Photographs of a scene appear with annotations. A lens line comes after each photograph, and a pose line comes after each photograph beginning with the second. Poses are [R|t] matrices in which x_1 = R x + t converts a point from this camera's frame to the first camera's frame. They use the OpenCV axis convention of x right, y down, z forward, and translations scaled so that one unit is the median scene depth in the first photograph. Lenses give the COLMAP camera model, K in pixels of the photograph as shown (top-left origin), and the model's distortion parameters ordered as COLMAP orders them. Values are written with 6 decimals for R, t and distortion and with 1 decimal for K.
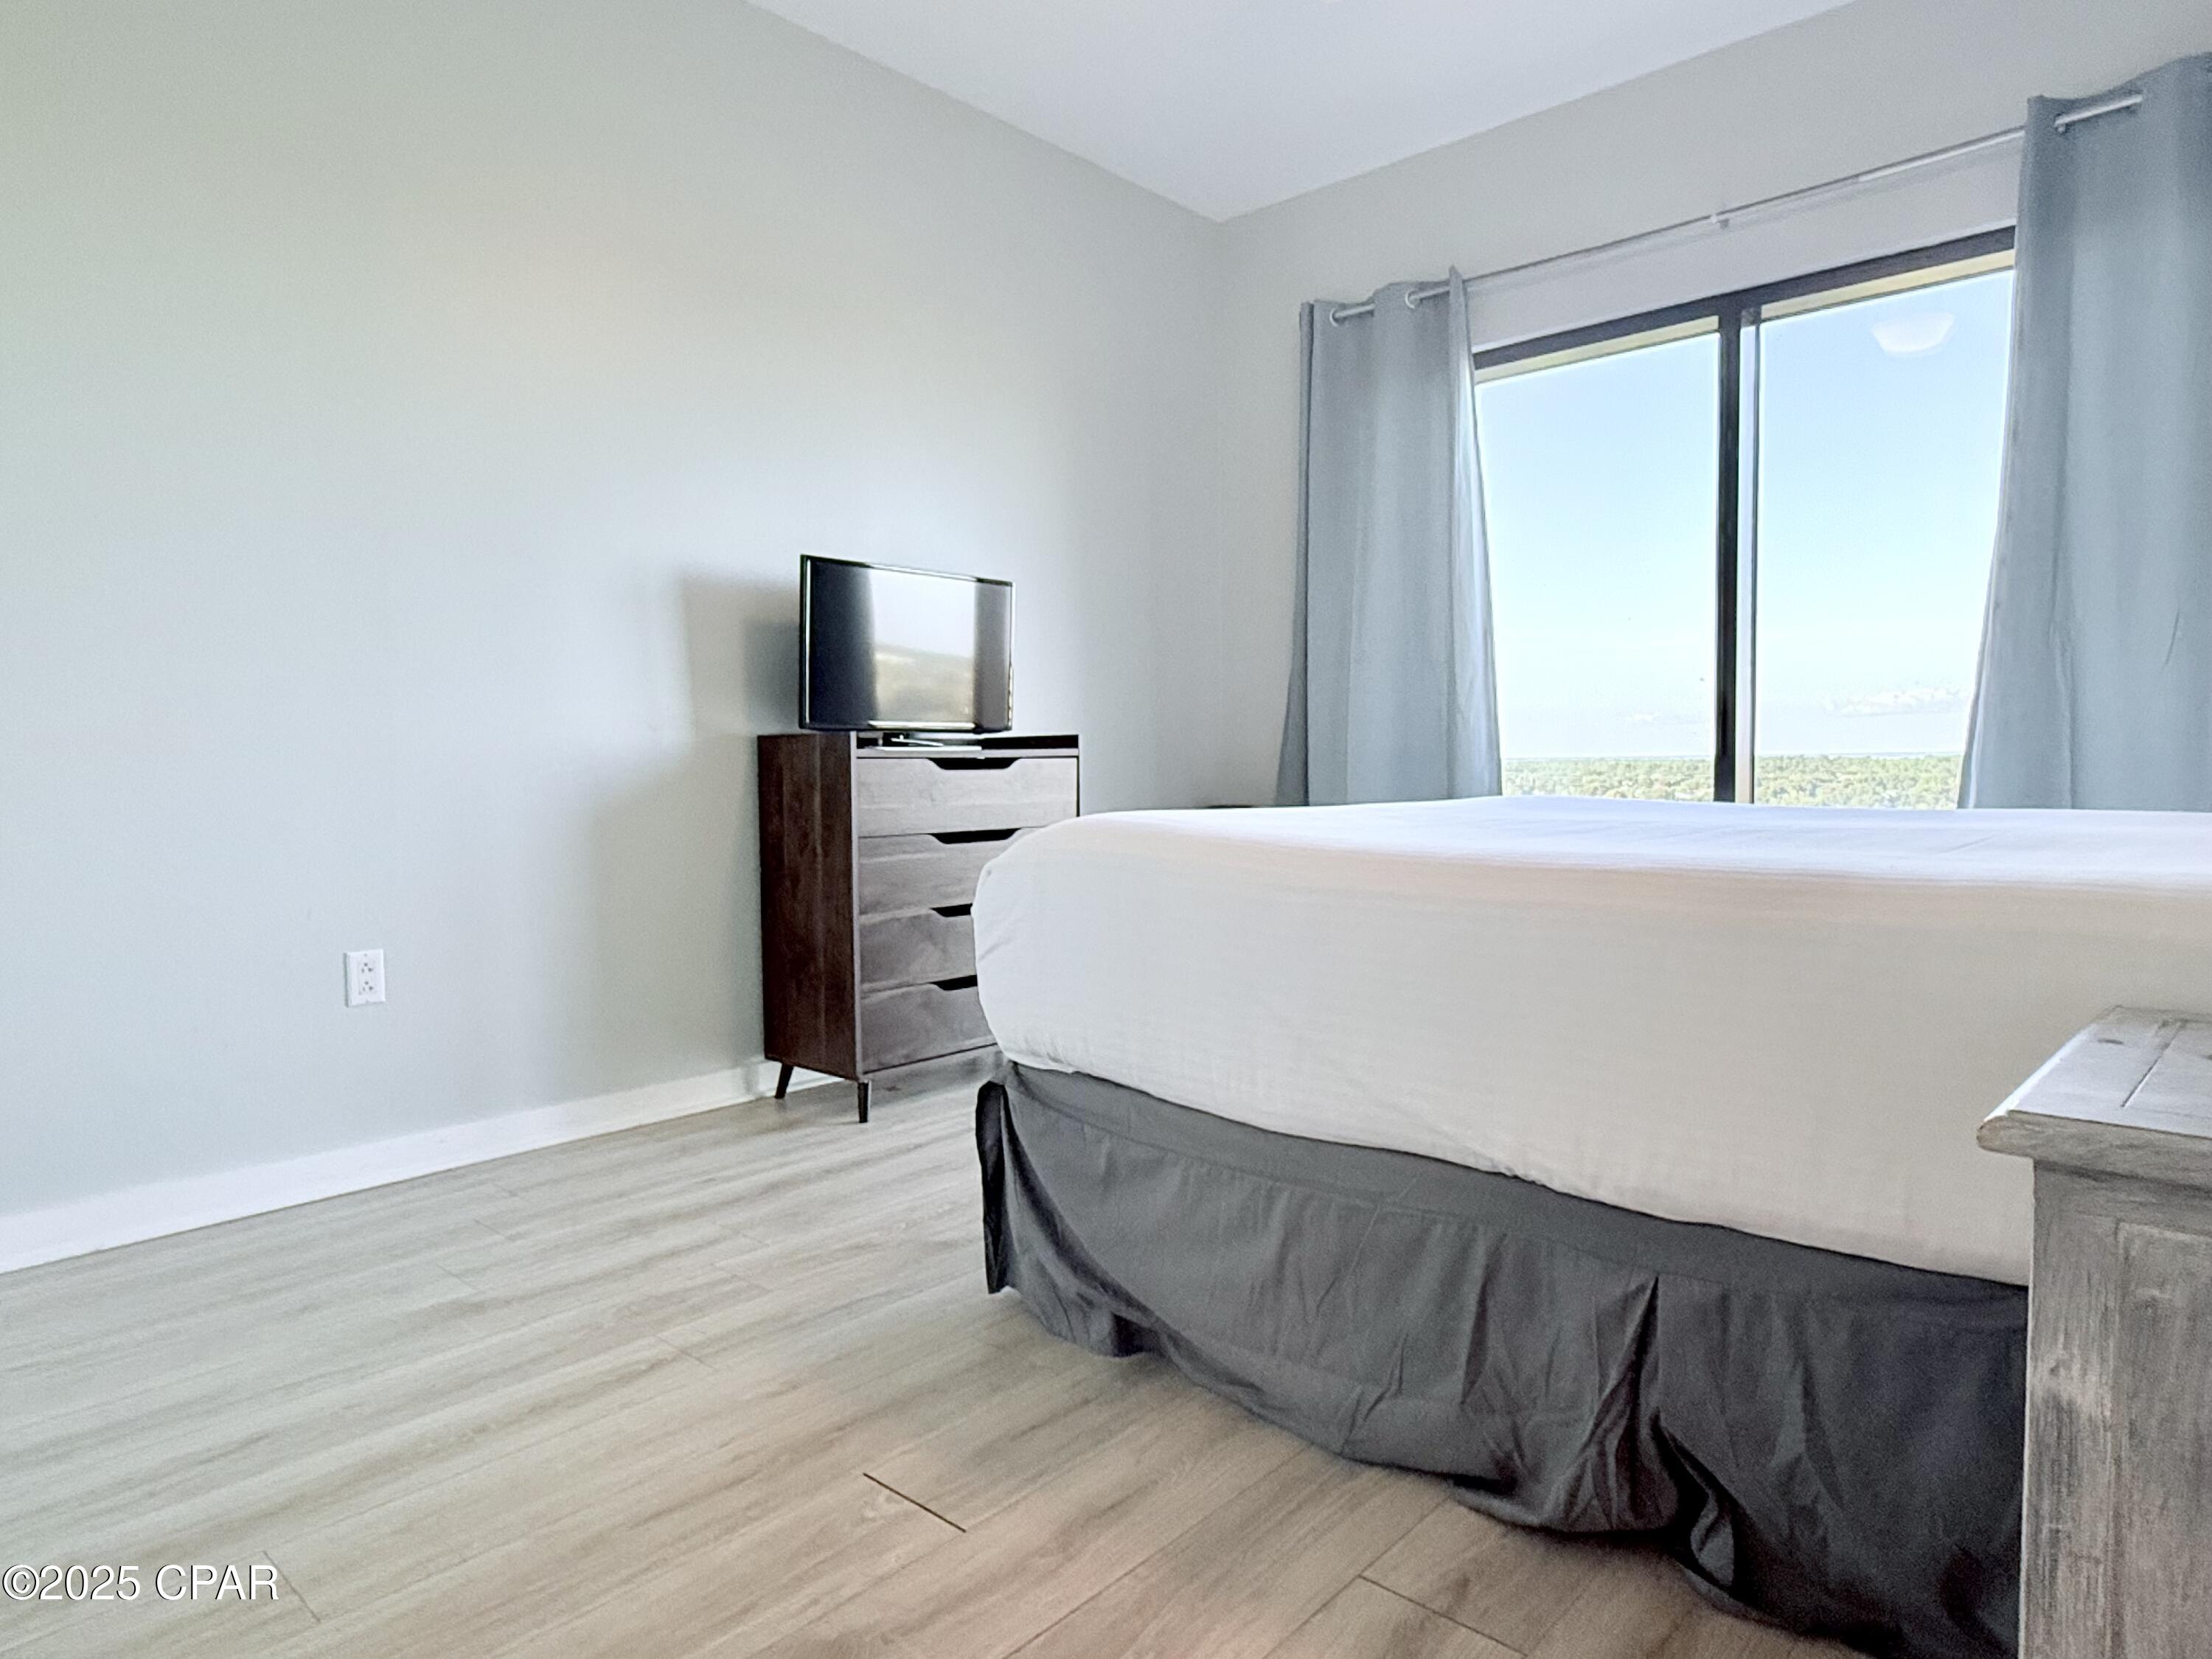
lens RADIAL K [[1373.1, 0, 1101.9], [0, 1373.1, 834.8], [0, 0, 1]] dist [-0.003659, 0.002396]
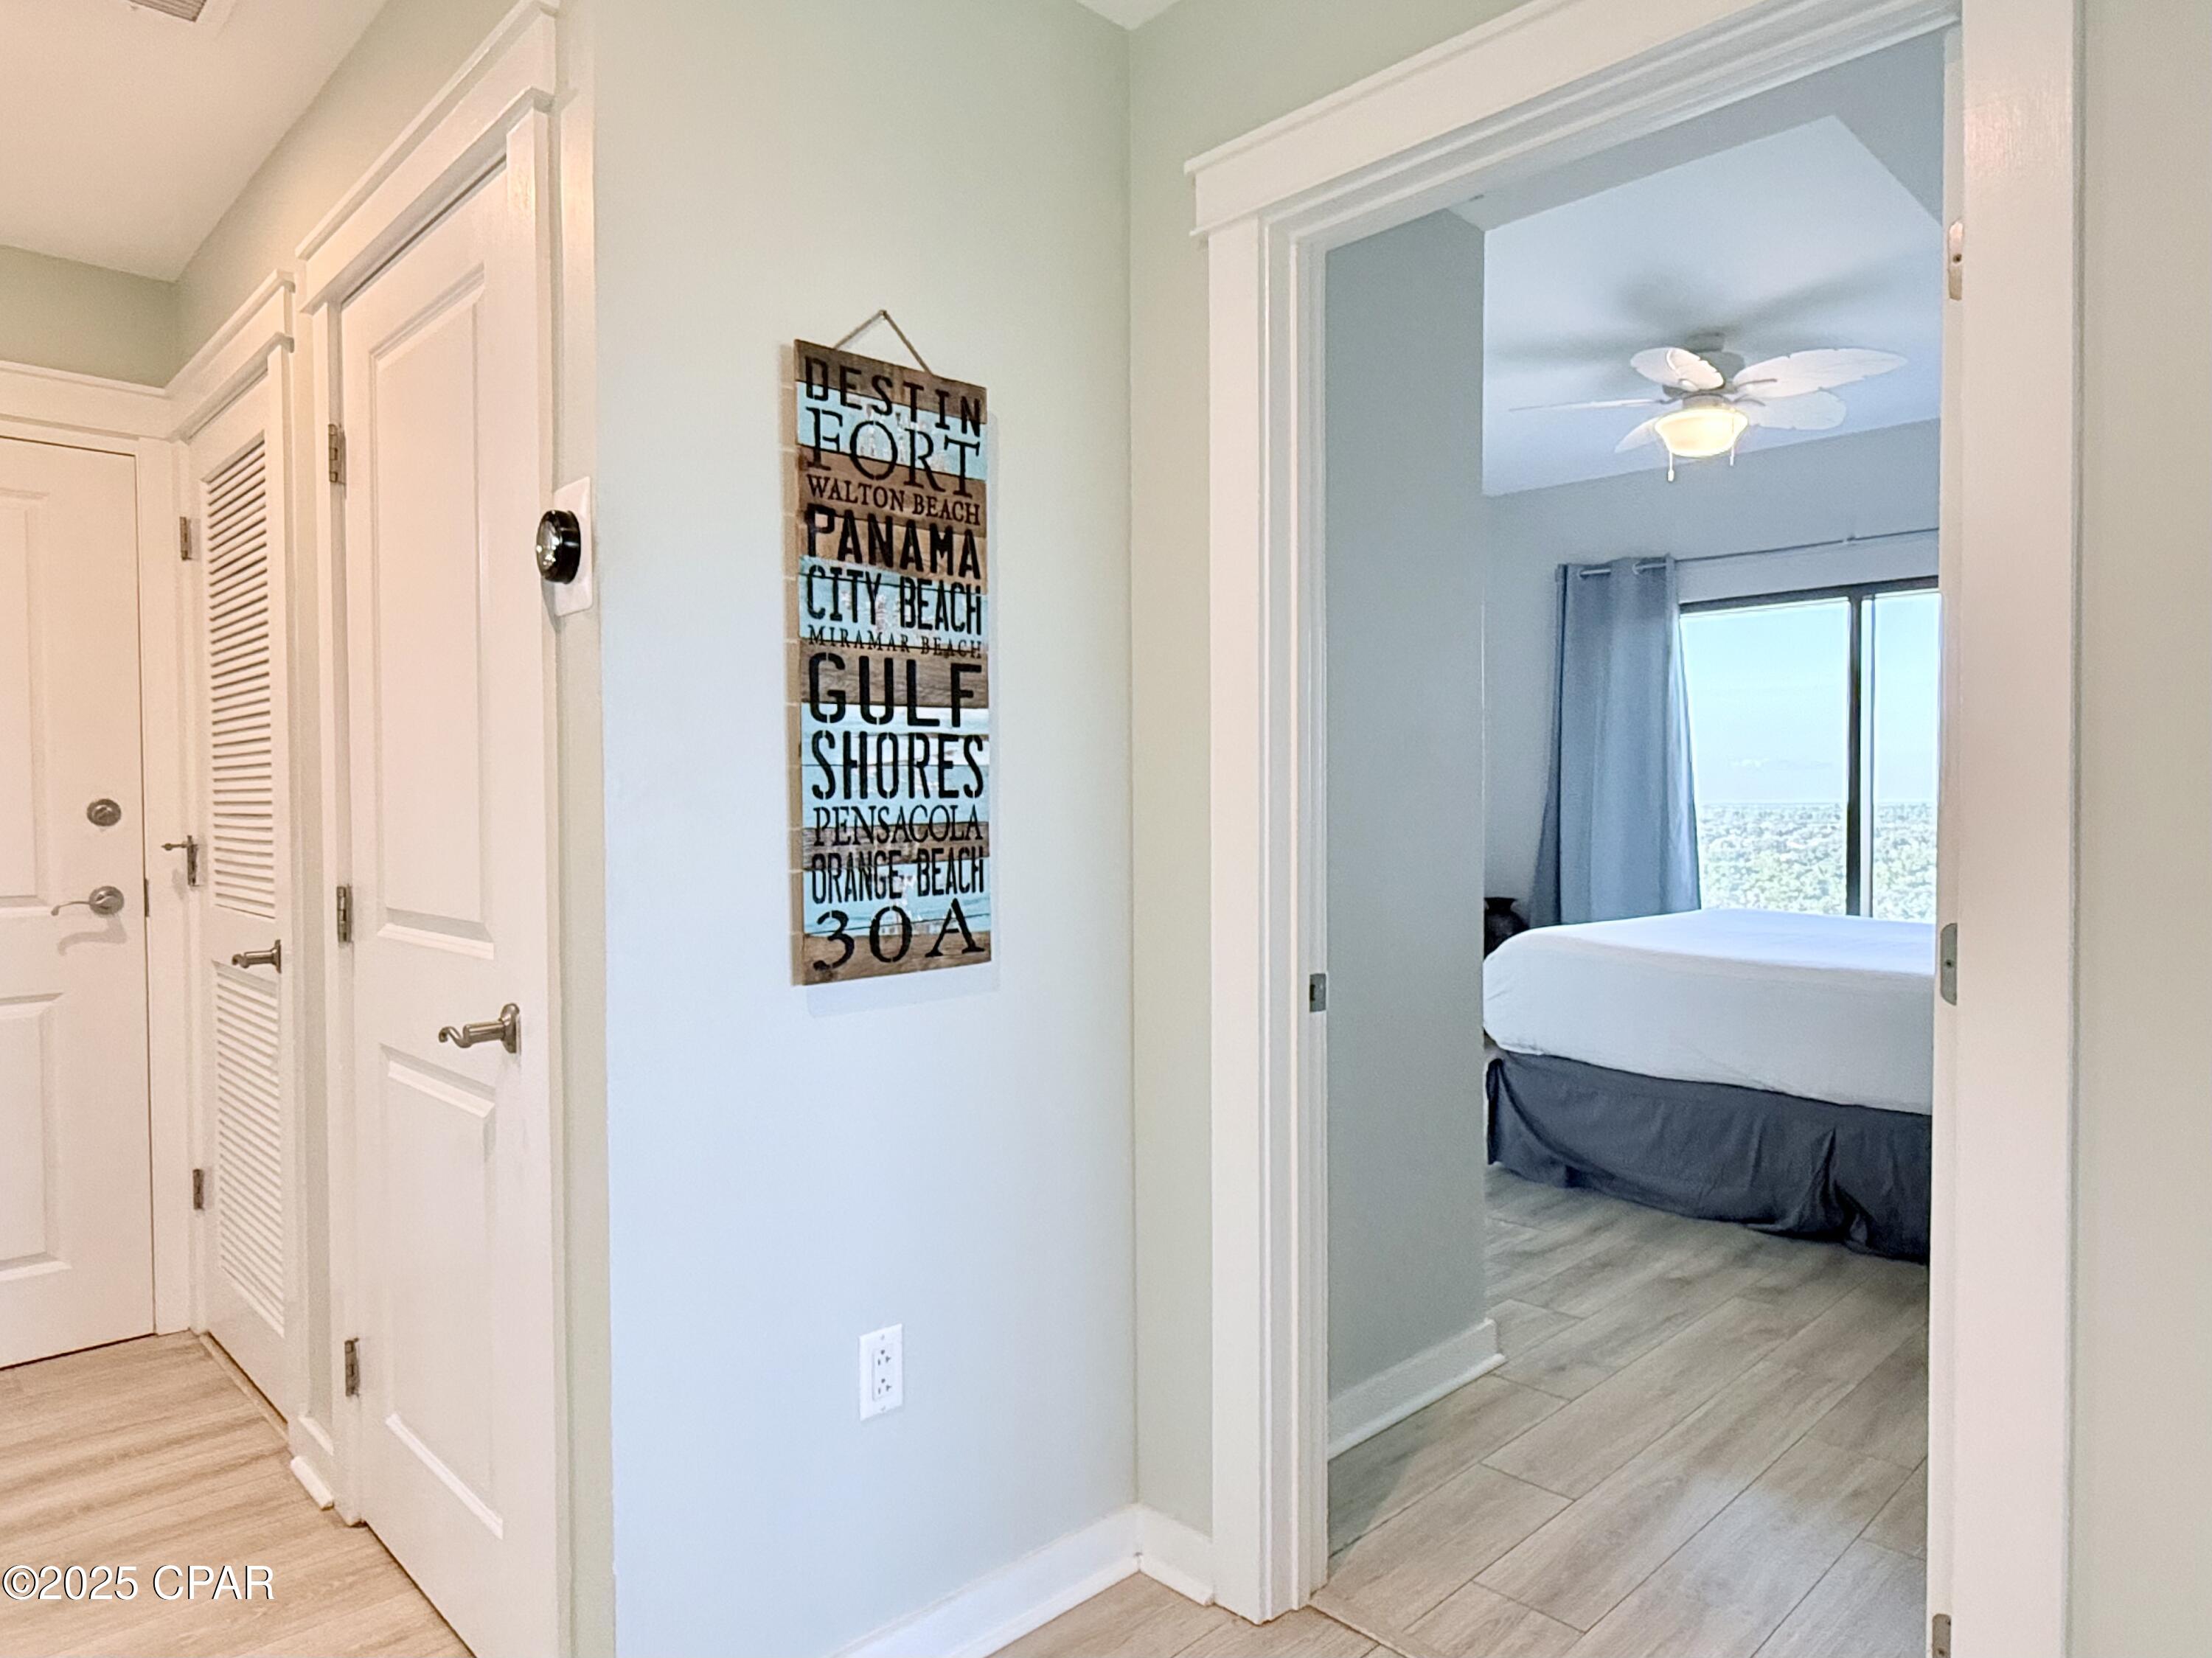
lens RADIAL K [[1373.0, 0, 1116.5], [0, 1373.0, 834.2], [0, 0, 1]] dist [-0.003659, 0.002396]
pose [[0.998127, 0.010390, -0.060290, -0.662395], [-0.012420, 0.999365, -0.033385, -0.103964], [0.059905, 0.034071, 0.997622, -1.394637]]
